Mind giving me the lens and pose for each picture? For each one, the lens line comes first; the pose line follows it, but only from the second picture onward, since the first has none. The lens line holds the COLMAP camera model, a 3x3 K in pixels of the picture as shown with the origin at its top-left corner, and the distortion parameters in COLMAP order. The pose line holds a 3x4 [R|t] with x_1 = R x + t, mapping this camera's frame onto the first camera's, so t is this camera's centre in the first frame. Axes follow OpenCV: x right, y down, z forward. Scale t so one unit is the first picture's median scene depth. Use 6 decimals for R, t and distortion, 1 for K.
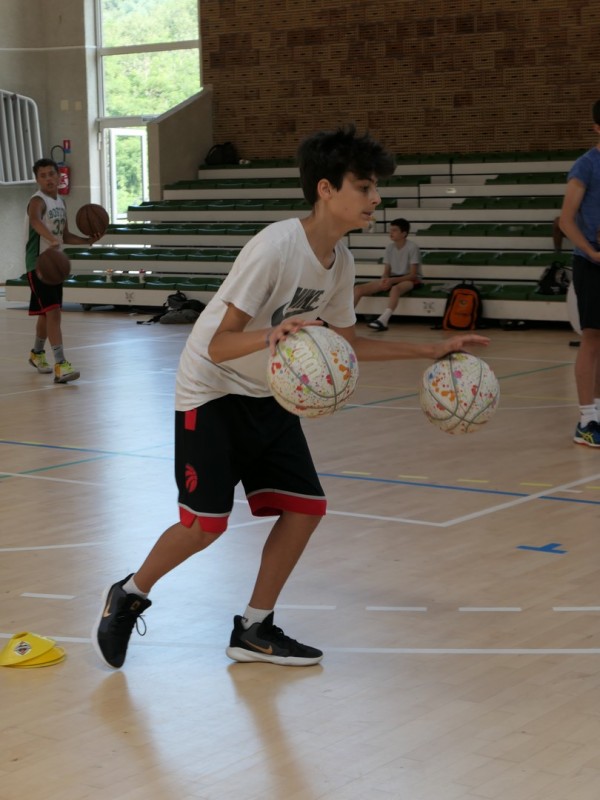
lens RADIAL K [[1749.3, 0, 298.1], [0, 1749.3, 398.3], [0, 0, 1]] dist [0.025073, 0.000000]
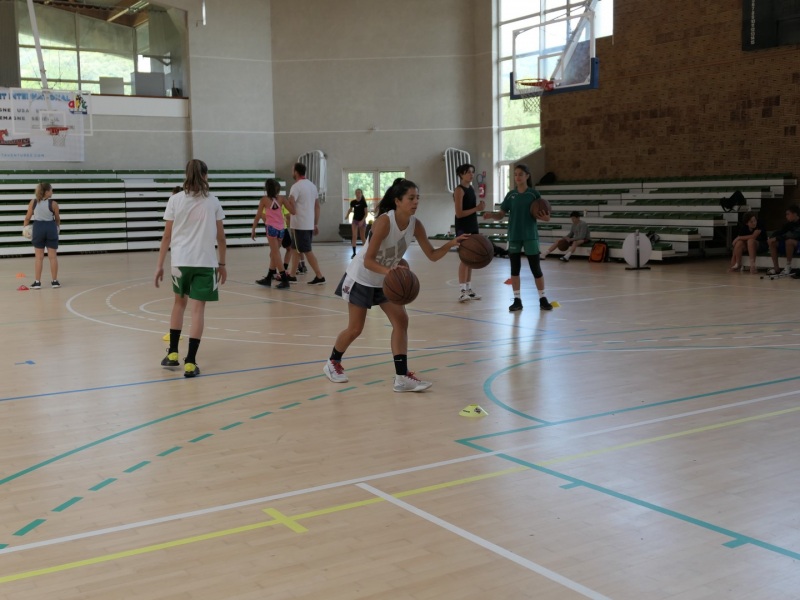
lens RADIAL K [[986.4, 0, 402.9], [0, 986.4, 295.0], [0, 0, 1]] dist [0.023006, 0.000000]
pose [[0.938130, 0.036815, -0.344319, 0.220395], [-0.042599, 0.999049, -0.009246, 0.016709], [0.343652, 0.023341, 0.938807, -0.156271]]
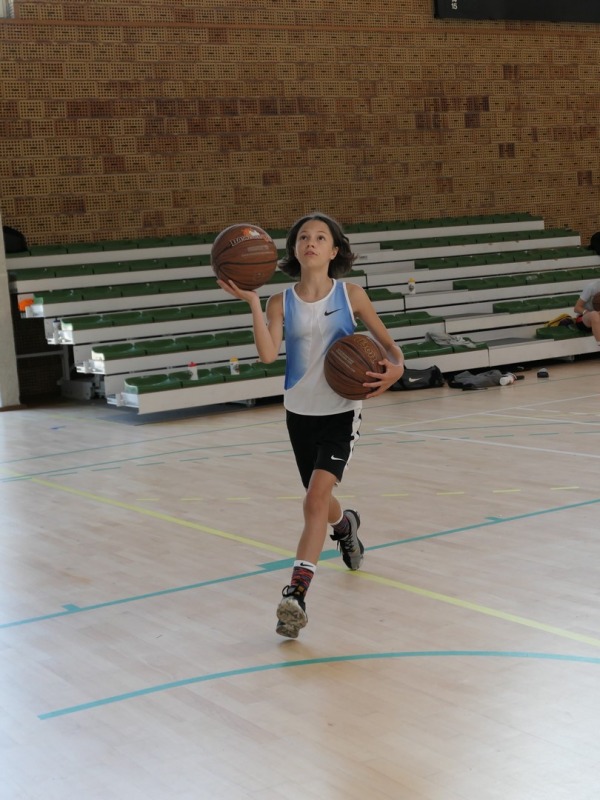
lens RADIAL K [[1392.9, 0, 300.4], [0, 1392.9, 400.2], [0, 0, 1]] dist [-0.013193, 0.000000]
pose [[0.367055, -0.108006, 0.923908, -0.671312], [0.185155, 0.981844, 0.041219, -0.071615], [-0.911586, 0.155936, 0.380388, 0.685842]]
